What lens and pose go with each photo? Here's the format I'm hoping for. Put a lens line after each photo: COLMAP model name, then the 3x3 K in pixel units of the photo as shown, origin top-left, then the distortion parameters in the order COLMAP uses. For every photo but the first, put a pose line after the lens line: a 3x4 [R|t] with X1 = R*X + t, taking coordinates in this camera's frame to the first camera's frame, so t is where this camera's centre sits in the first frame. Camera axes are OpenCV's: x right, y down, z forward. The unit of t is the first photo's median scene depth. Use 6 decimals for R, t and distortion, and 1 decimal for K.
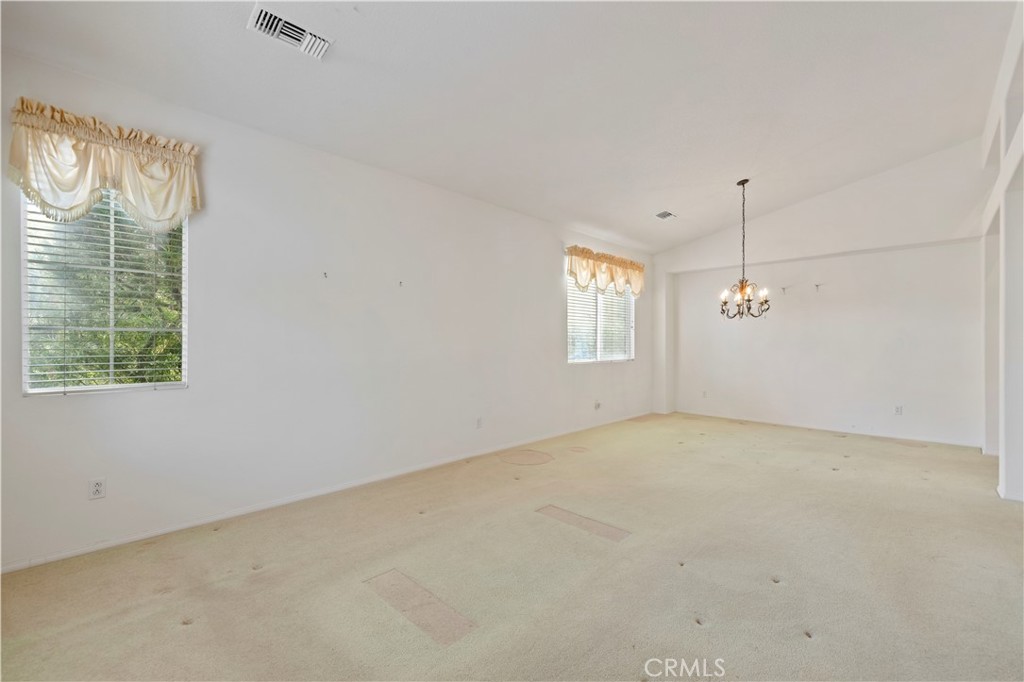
lens RADIAL K [[434.9, 0, 510.5], [0, 434.9, 342.4], [0, 0, 1]] dist [0.003399, 0.000719]
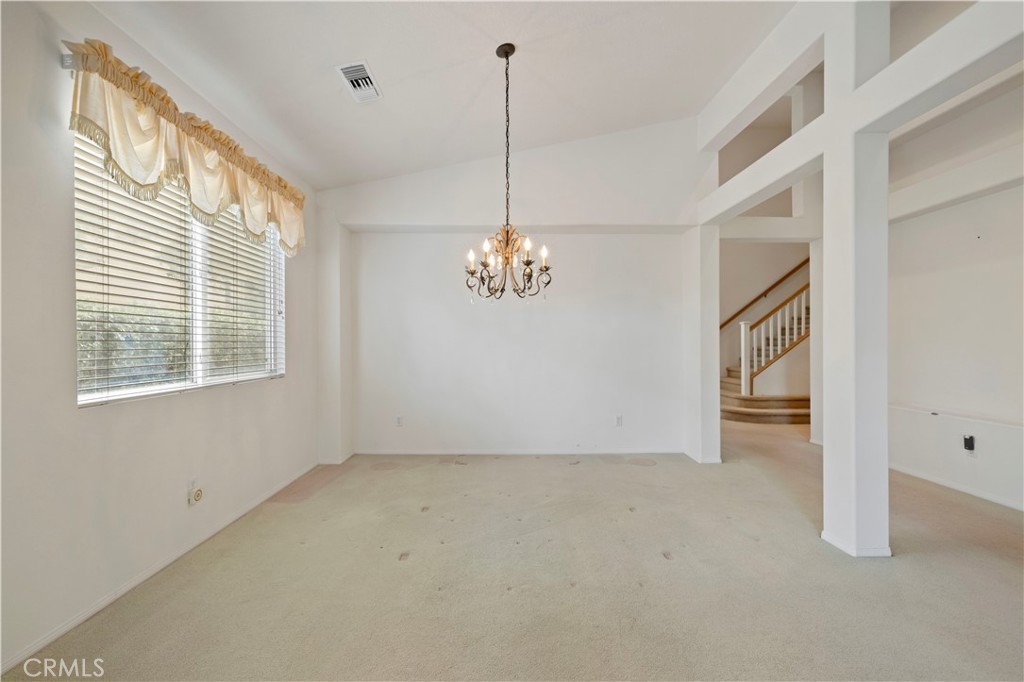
lens RADIAL K [[434.9, 0, 506.2], [0, 434.9, 342.4], [0, 0, 1]] dist [0.003399, 0.000719]
pose [[0.710510, -0.002881, 0.703682, 0.122214], [0.003210, 0.999994, 0.000853, 0.000701], [-0.703680, 0.001653, 0.710515, 0.510174]]
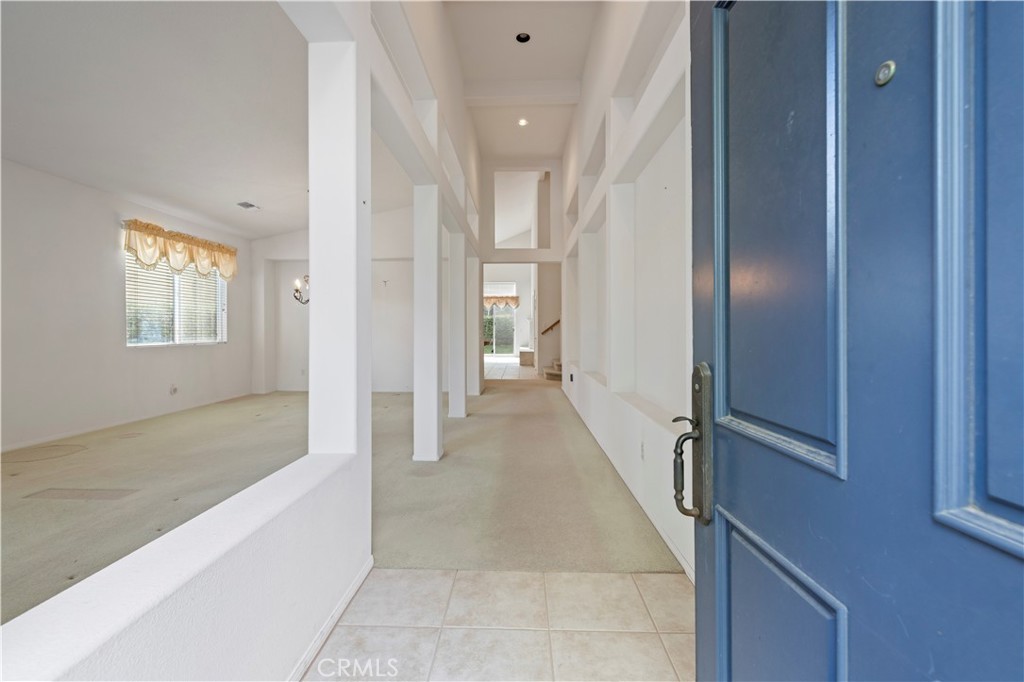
lens RADIAL K [[434.9, 0, 508.2], [0, 434.9, 337.8], [0, 0, 1]] dist [0.003399, 0.000719]
pose [[0.735006, -0.006679, 0.678027, 0.093297], [-0.010380, 0.999723, 0.021100, 0.001370], [-0.677981, -0.022547, 0.734734, -0.209139]]
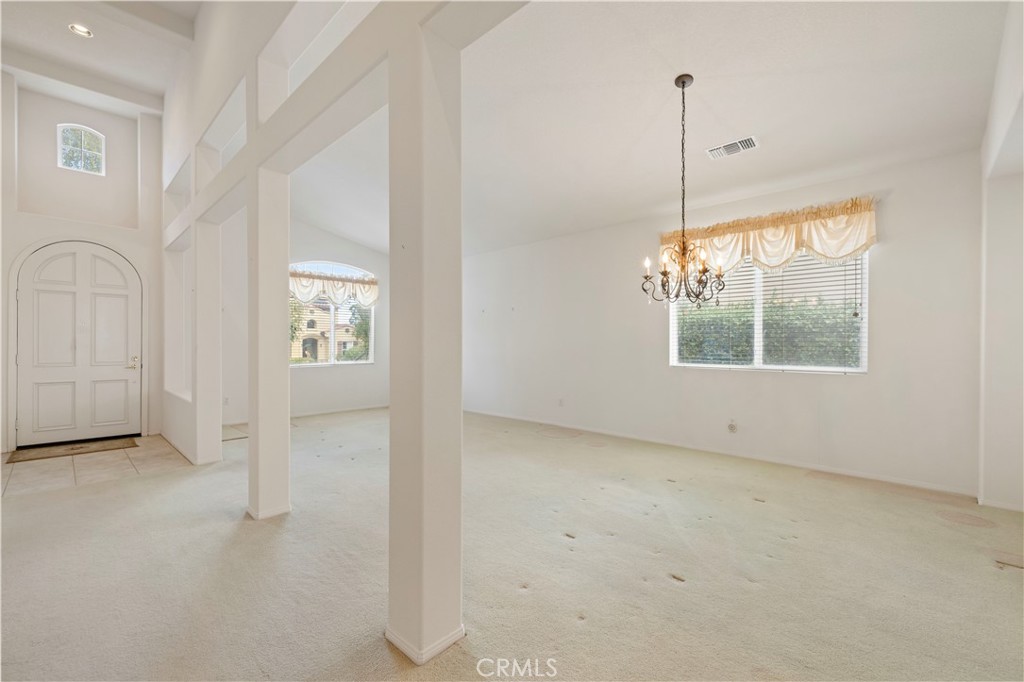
lens RADIAL K [[434.9, 0, 517.1], [0, 434.9, 342.9], [0, 0, 1]] dist [0.003399, 0.000719]
pose [[0.018973, 0.002630, -0.999817, 0.951753], [0.001418, 0.999995, 0.002657, -0.001279], [0.999819, -0.001468, 0.018969, 0.630624]]
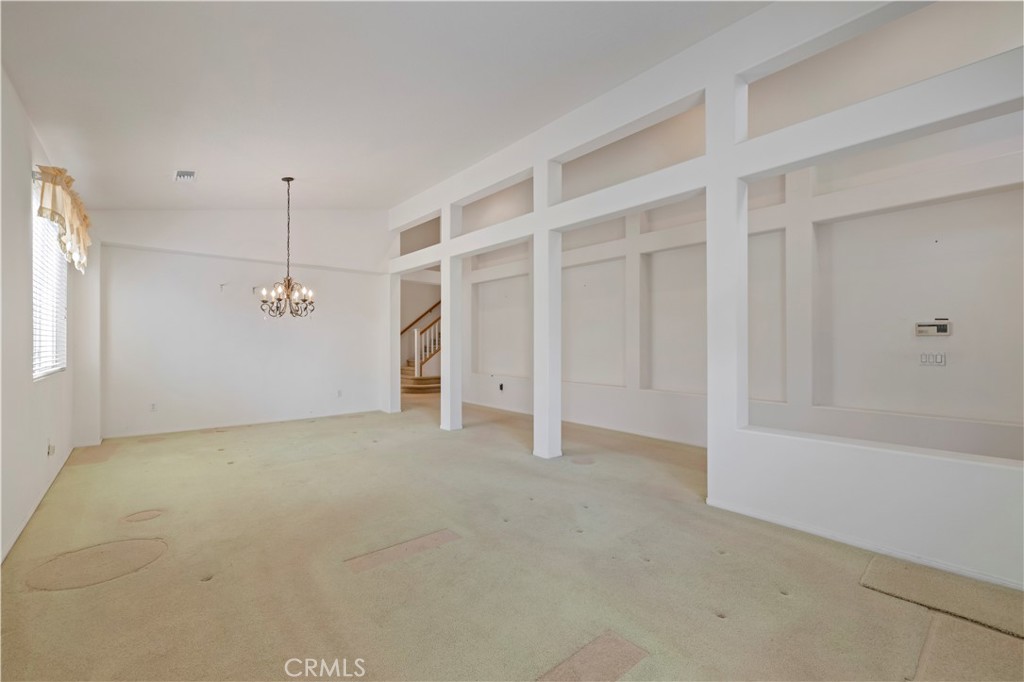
lens RADIAL K [[434.9, 0, 510.6], [0, 434.9, 342.0], [0, 0, 1]] dist [0.003399, 0.000719]
pose [[0.096335, -0.001119, 0.995348, -0.328741], [-0.000852, 0.999999, 0.001207, -0.000672], [-0.995349, -0.000965, 0.096334, 0.339694]]
